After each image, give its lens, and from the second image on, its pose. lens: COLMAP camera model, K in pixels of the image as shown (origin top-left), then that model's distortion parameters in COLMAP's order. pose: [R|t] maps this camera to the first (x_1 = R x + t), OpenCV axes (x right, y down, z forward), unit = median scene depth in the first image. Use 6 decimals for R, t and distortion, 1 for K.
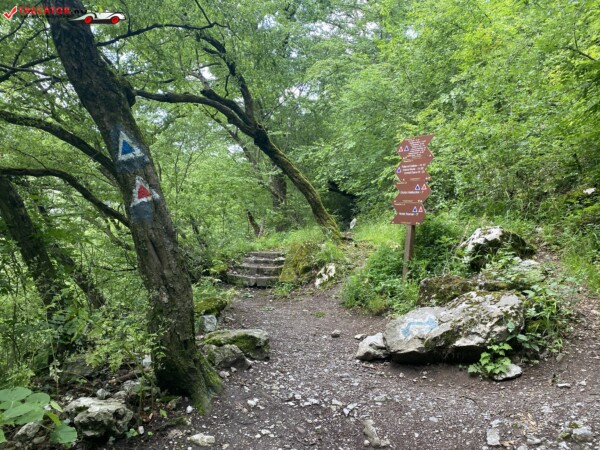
lens RADIAL K [[452.9, 0, 298.7], [0, 452.9, 224.1], [0, 0, 1]] dist [-0.010461, 0.027458]
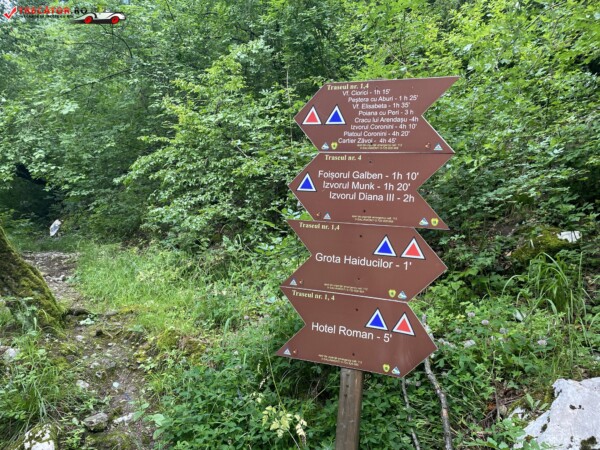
lens RADIAL K [[452.9, 0, 297.5], [0, 452.9, 228.2], [0, 0, 1]] dist [-0.010461, 0.027458]
pose [[0.806136, -0.008418, 0.591670, 0.018306], [-0.013699, 0.999365, 0.032883, -0.056489], [-0.591571, -0.034613, 0.805509, 0.430050]]
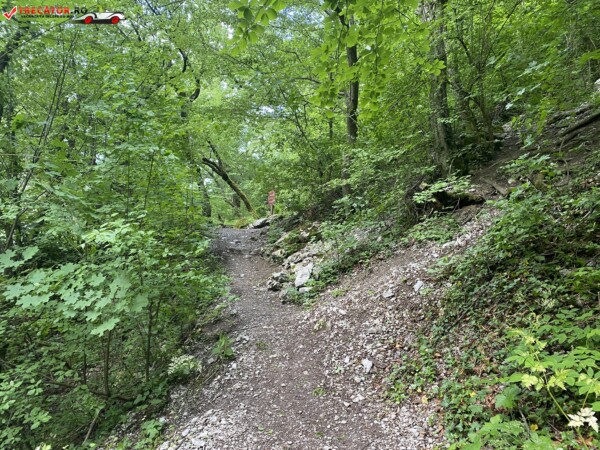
lens RADIAL K [[452.9, 0, 300.1], [0, 452.9, 226.4], [0, 0, 1]] dist [-0.010461, 0.027458]
pose [[0.996817, 0.006192, 0.079487, 0.099603], [-0.000432, 0.997385, -0.072269, 0.198567], [-0.079727, 0.072005, 0.994213, -1.123926]]
